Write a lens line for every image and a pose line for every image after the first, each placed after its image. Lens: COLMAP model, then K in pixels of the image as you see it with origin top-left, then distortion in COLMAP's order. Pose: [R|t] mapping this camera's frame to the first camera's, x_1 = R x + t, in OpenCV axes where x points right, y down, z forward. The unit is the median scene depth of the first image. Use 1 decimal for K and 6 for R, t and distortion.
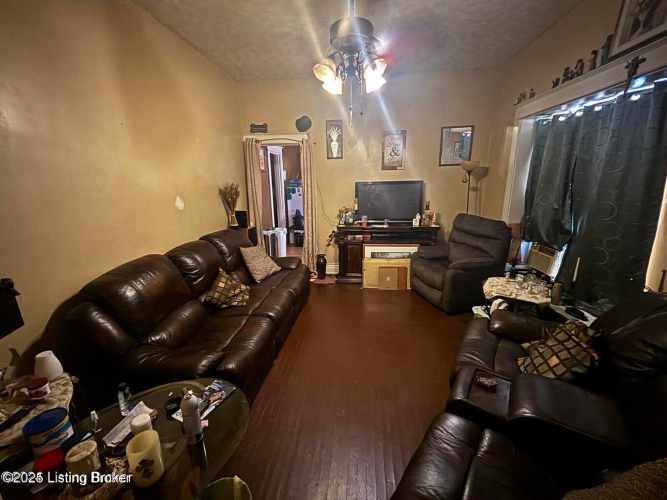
lens RADIAL K [[273.1, 0, 332.8], [0, 273.1, 249.2], [0, 0, 1]] dist [0.000064, -0.000015]
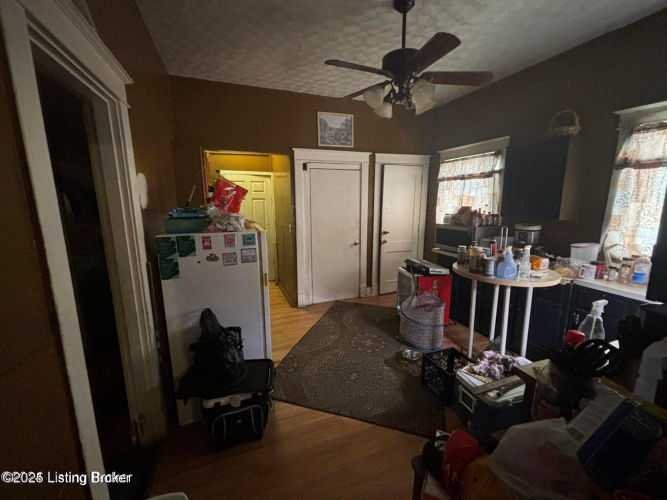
lens RADIAL K [[273.1, 0, 334.5], [0, 273.1, 249.0], [0, 0, 1]] dist [0.000064, -0.000015]
pose [[0.902666, -0.066074, 0.425239, -0.126120], [0.099256, 0.993466, -0.056326, -0.180191], [-0.418739, 0.093051, 0.903327, 0.690277]]
